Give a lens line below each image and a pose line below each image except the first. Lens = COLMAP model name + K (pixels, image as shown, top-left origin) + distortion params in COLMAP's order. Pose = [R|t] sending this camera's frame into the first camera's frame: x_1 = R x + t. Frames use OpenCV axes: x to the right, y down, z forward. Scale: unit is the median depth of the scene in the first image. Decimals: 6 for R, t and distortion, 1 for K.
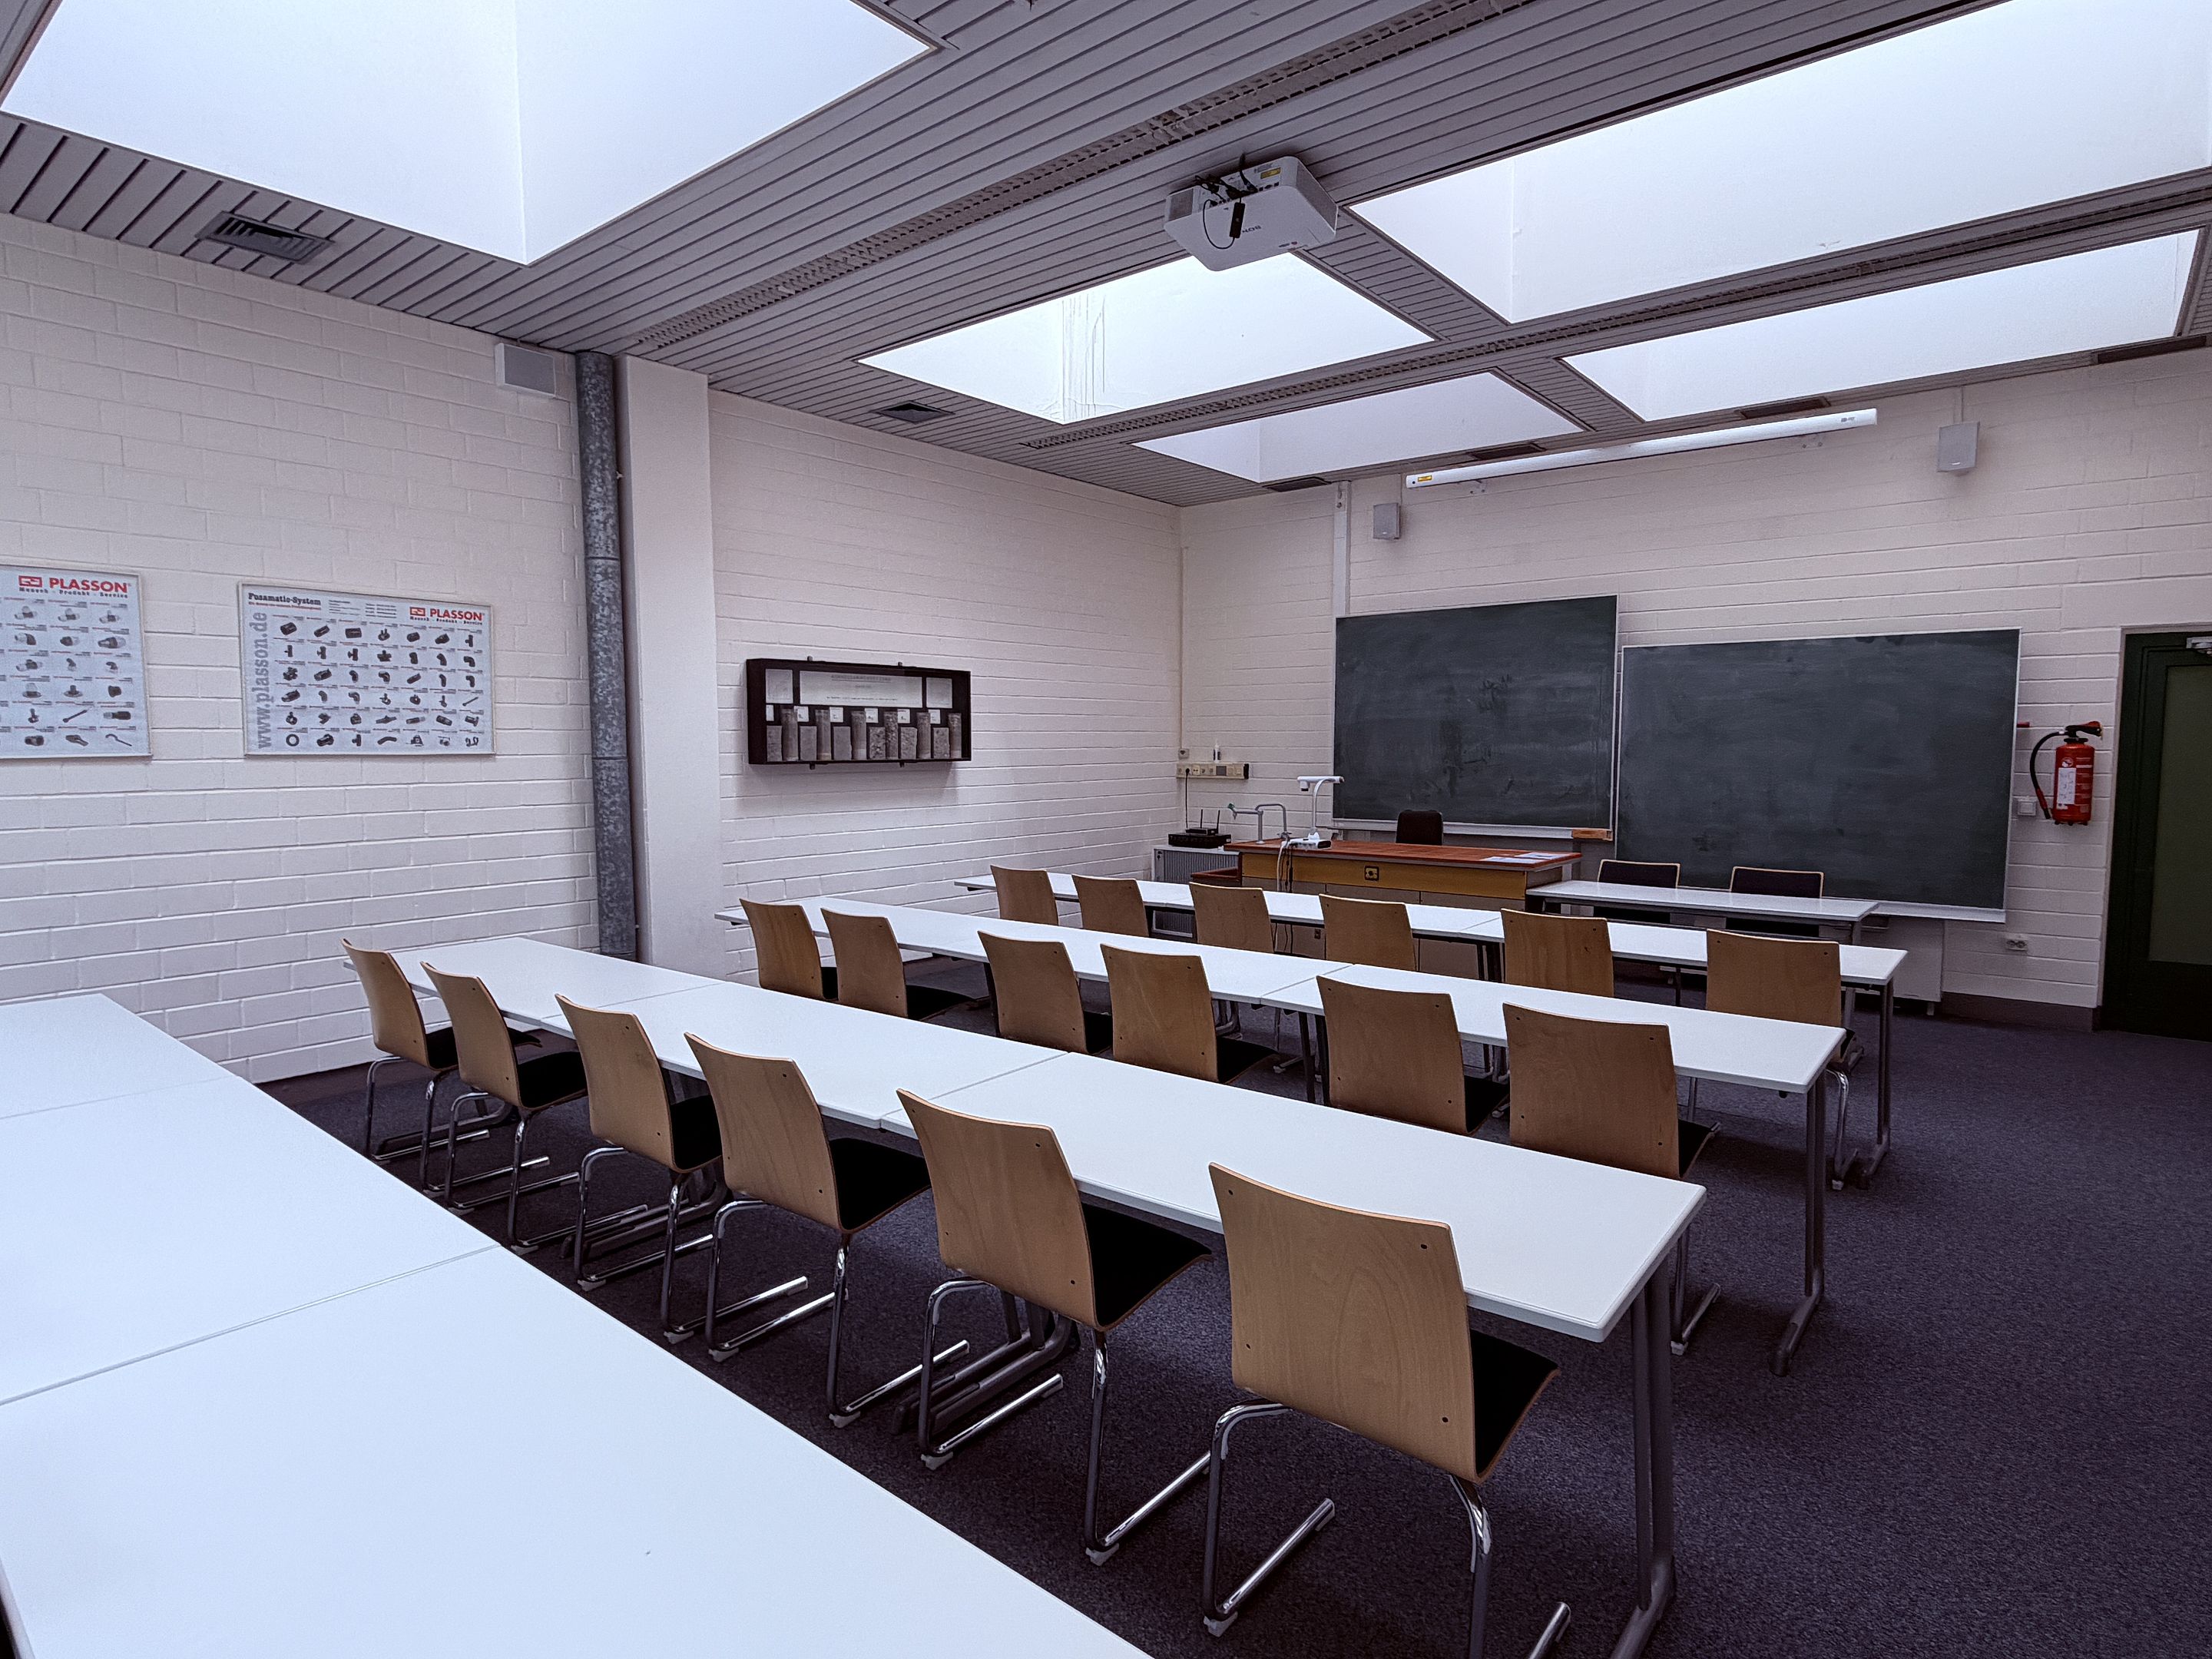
lens RADIAL K [[1192.7, 0, 1110.6], [0, 1192.7, 839.4], [0, 0, 1]] dist [-0.052387, -0.002127]
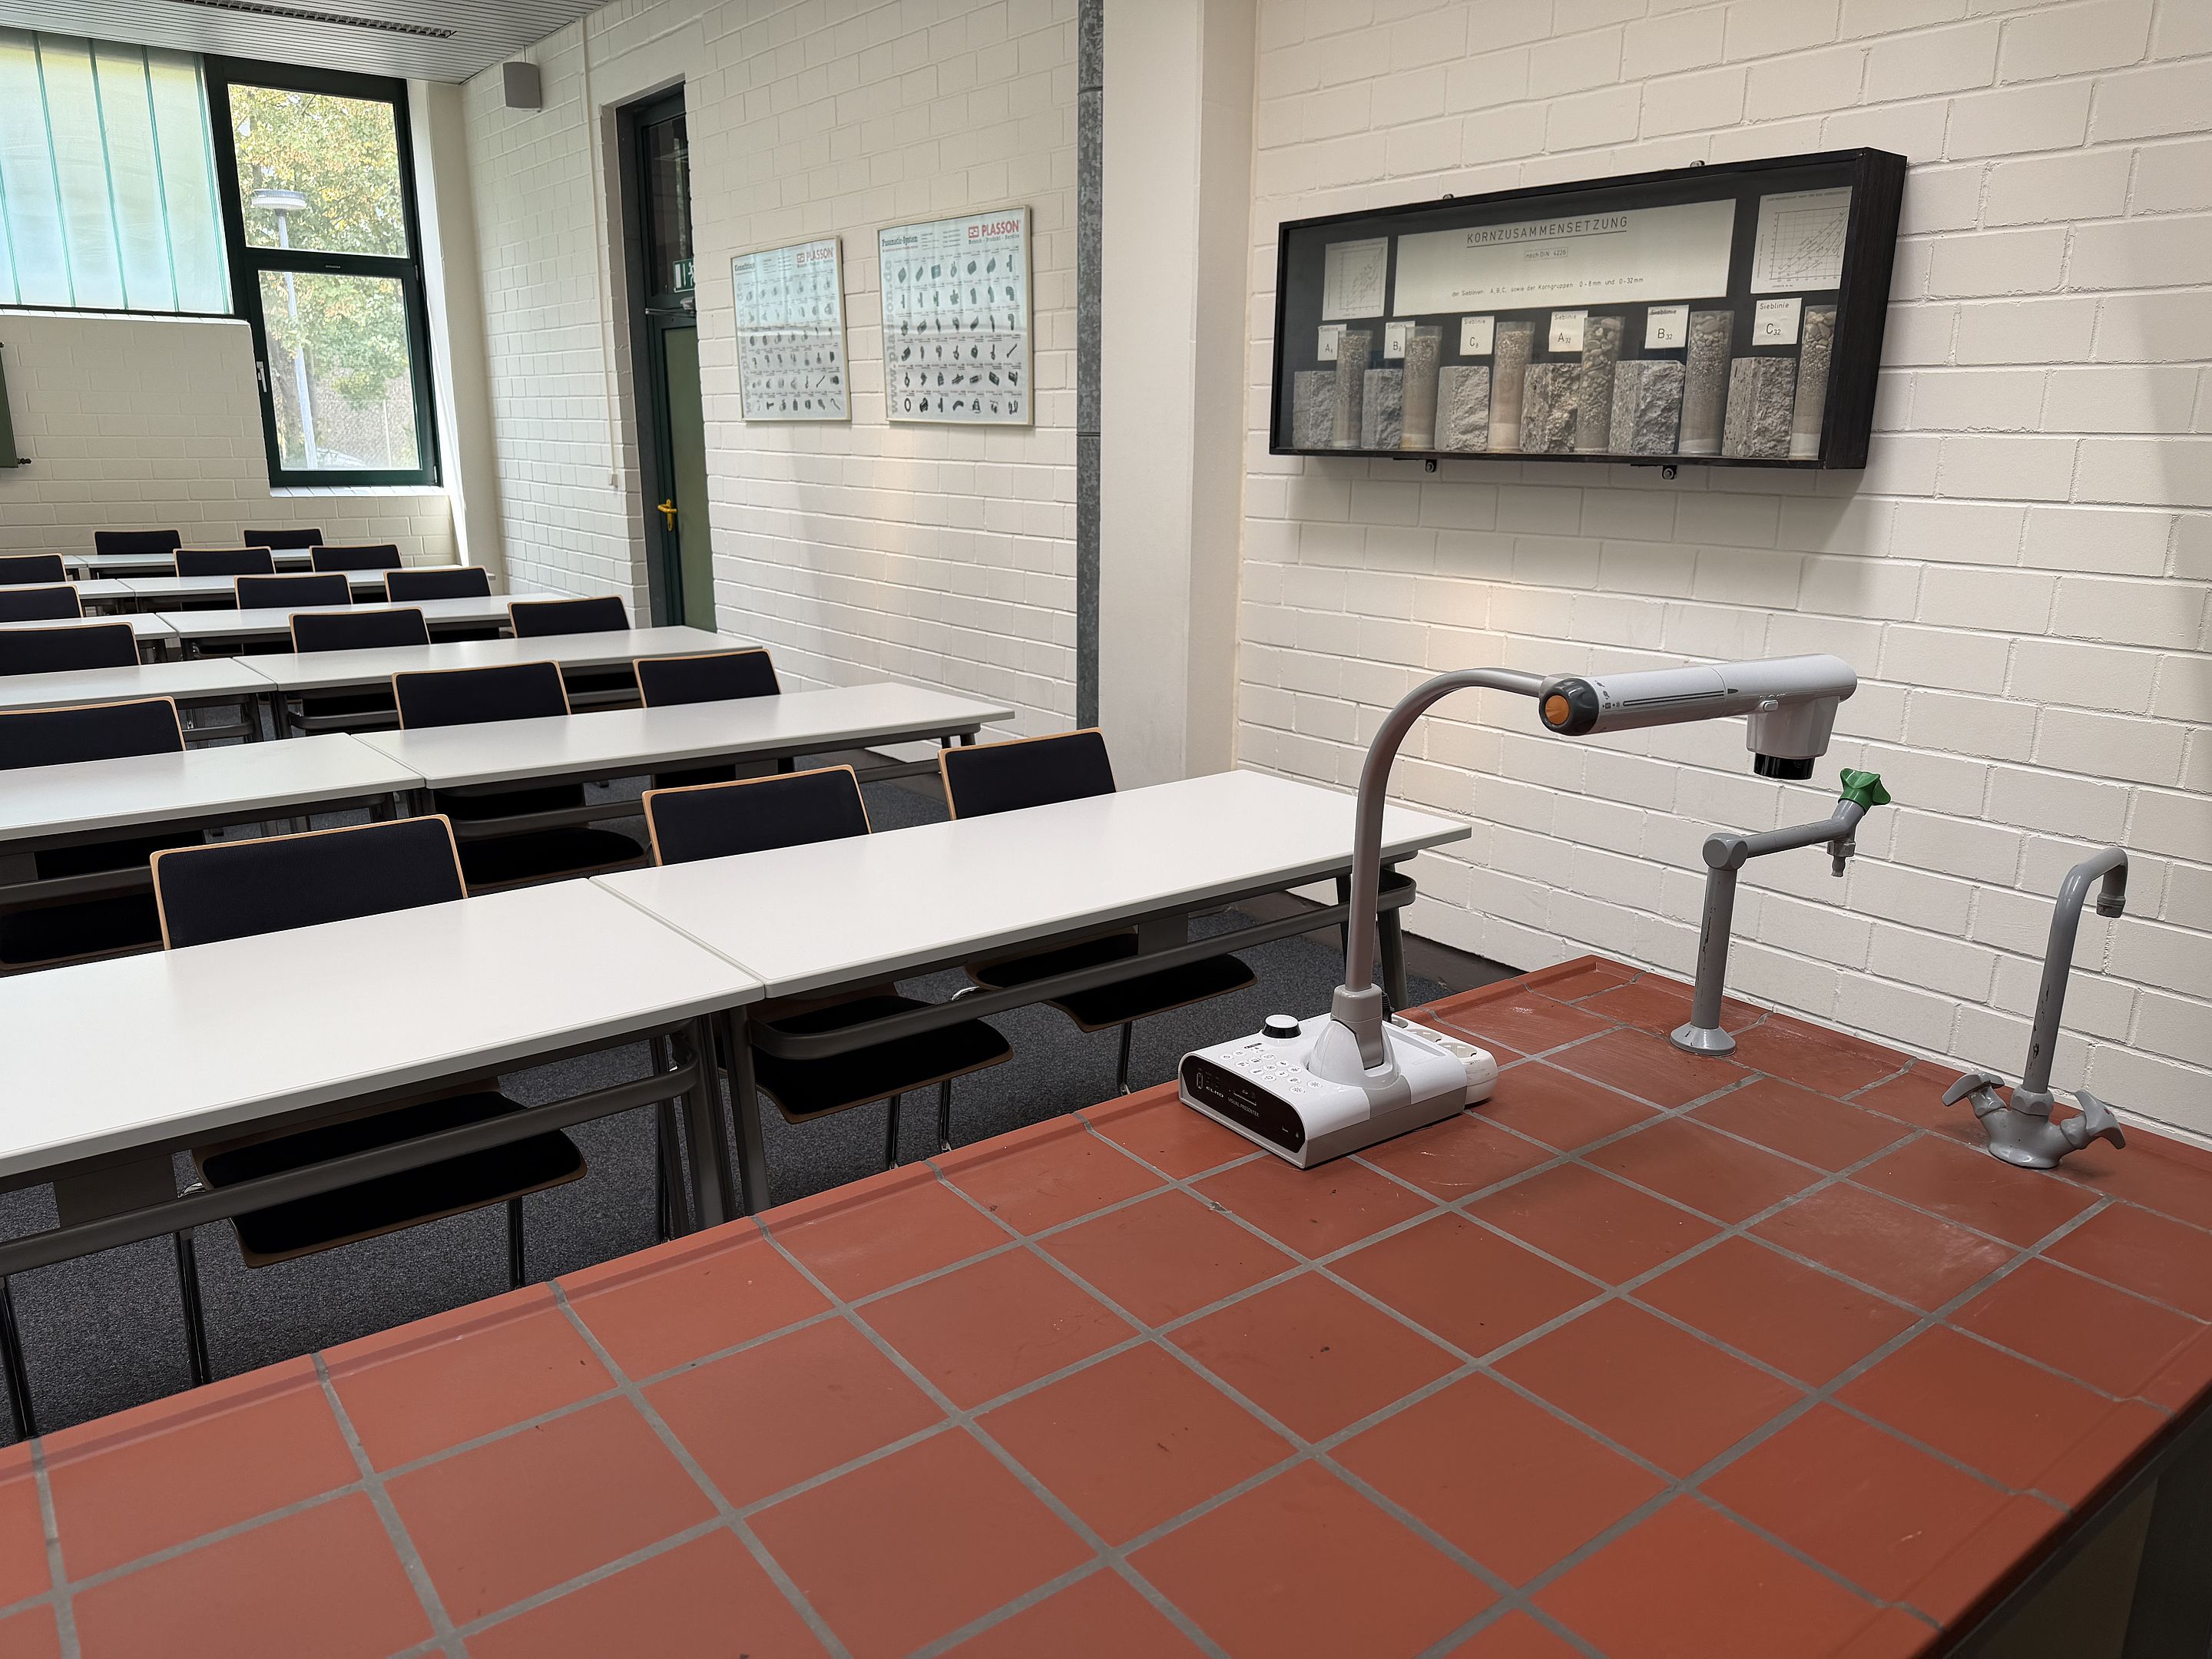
lens RADIAL K [[1539.9, 0, 1109.7], [0, 1539.9, 832.9], [0, 0, 1]] dist [0.005239, -0.011461]
pose [[-0.208911, 0.255521, -0.943963, 0.441589], [-0.080451, 0.957499, 0.276990, -0.102476], [0.974620, 0.133809, -0.179475, 1.301060]]
